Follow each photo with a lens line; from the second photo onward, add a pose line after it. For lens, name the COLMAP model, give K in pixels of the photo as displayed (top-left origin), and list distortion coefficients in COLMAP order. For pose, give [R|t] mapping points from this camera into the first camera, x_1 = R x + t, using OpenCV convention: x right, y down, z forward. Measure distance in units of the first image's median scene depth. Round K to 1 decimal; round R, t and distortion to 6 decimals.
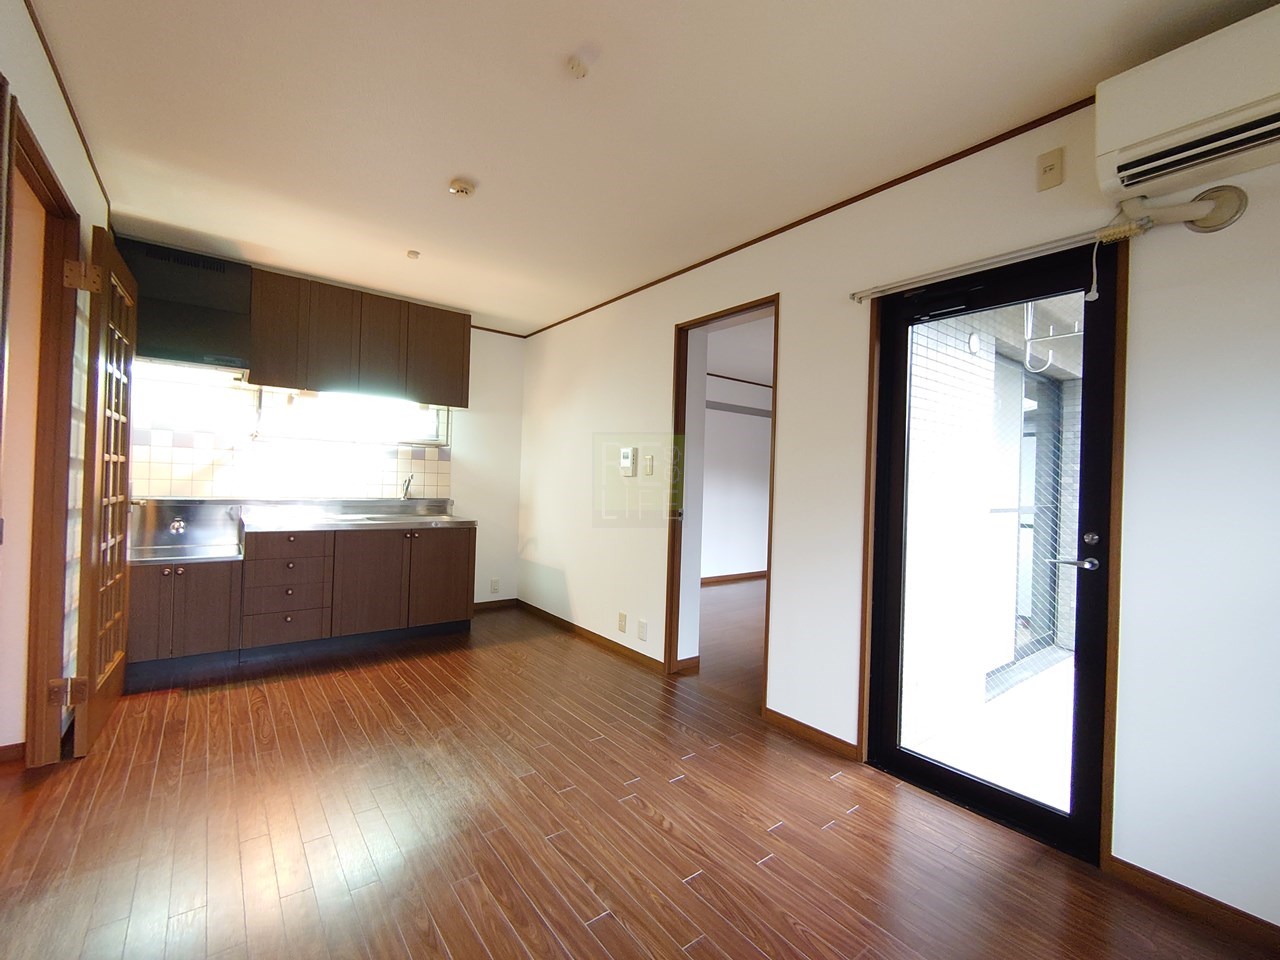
lens RADIAL K [[552.5, 0, 637.8], [0, 552.5, 476.0], [0, 0, 1]] dist [0.007096, -0.000416]
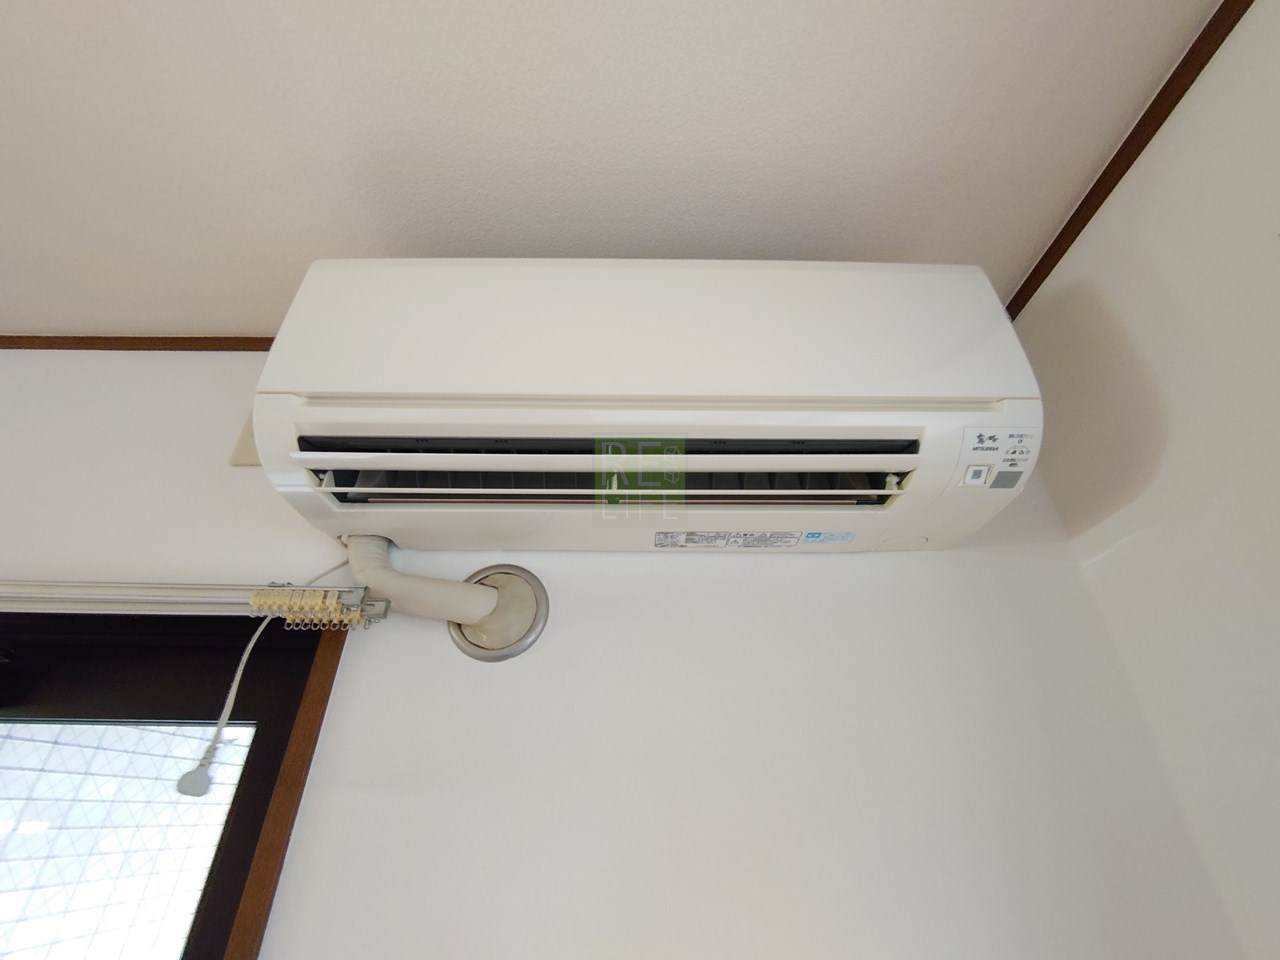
lens RADIAL K [[552.5, 0, 640.5], [0, 552.5, 476.8], [0, 0, 1]] dist [0.007096, -0.000416]
pose [[0.607650, 0.375610, 0.699770, 0.740218], [0.003442, 0.879842, -0.475255, -0.355680], [-0.794197, 0.291197, 0.533343, 0.629512]]
